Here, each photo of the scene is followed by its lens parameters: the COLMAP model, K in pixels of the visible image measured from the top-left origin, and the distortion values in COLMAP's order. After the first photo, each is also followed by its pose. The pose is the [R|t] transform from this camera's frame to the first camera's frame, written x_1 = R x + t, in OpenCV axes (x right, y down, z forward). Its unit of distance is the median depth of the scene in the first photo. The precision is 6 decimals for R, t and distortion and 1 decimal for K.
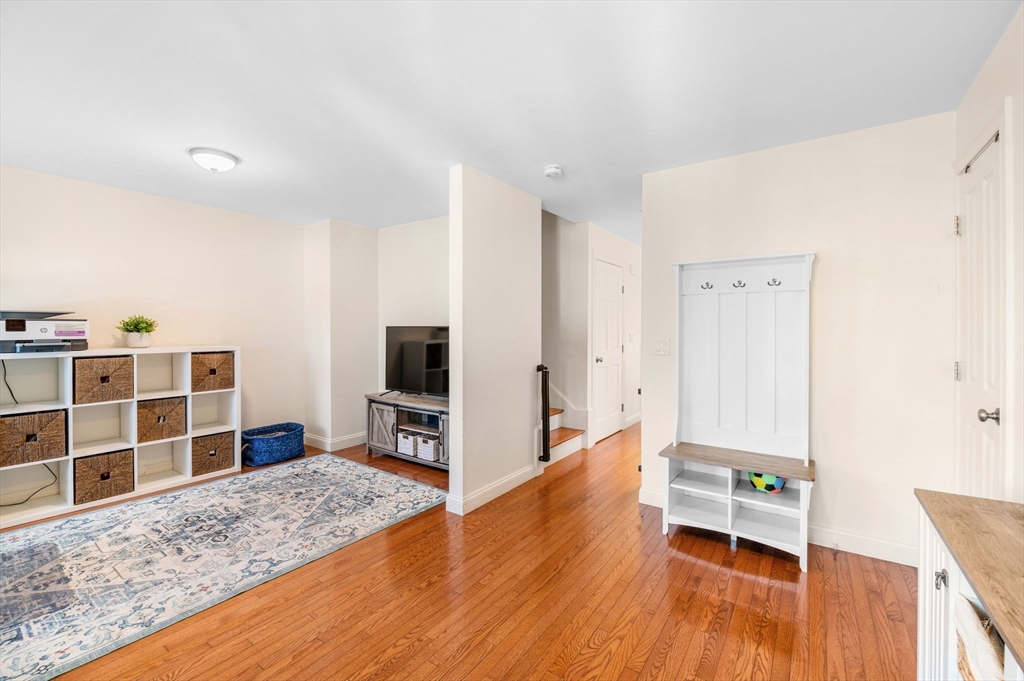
lens RADIAL K [[431.0, 0, 513.3], [0, 431.0, 329.0], [0, 0, 1]] dist [-0.012307, -0.000315]
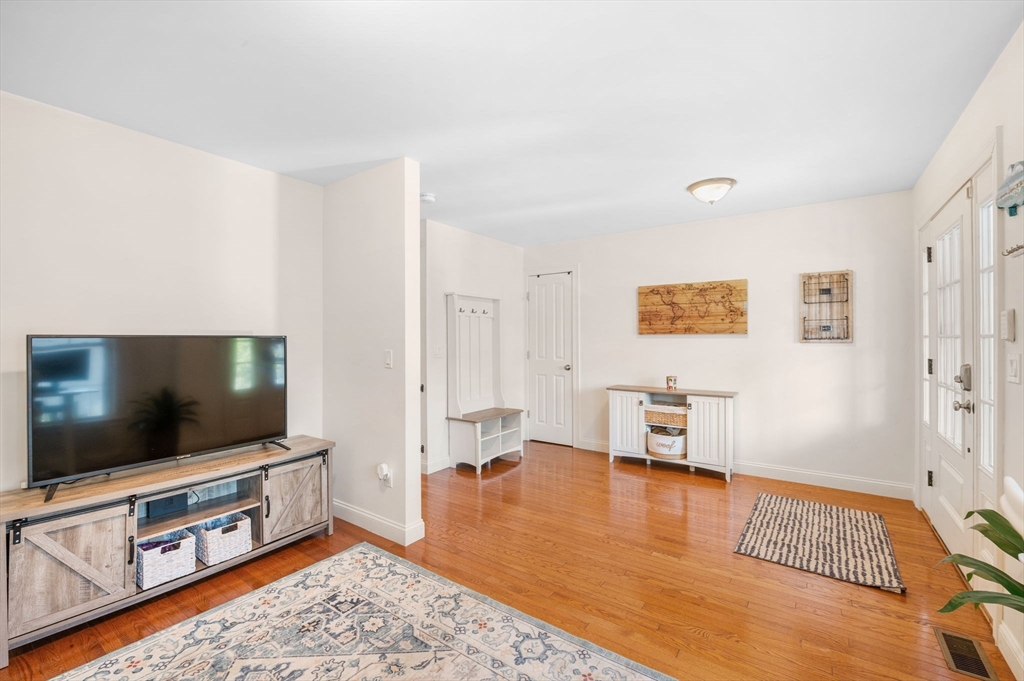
lens RADIAL K [[431.0, 0, 513.3], [0, 431.0, 329.0], [0, 0, 1]] dist [-0.012307, -0.000315]
pose [[-0.003533, 0.020019, 0.999793, -0.974195], [0.009611, 0.999754, -0.019984, -0.000465], [-0.999948, 0.009538, -0.003724, 0.732100]]
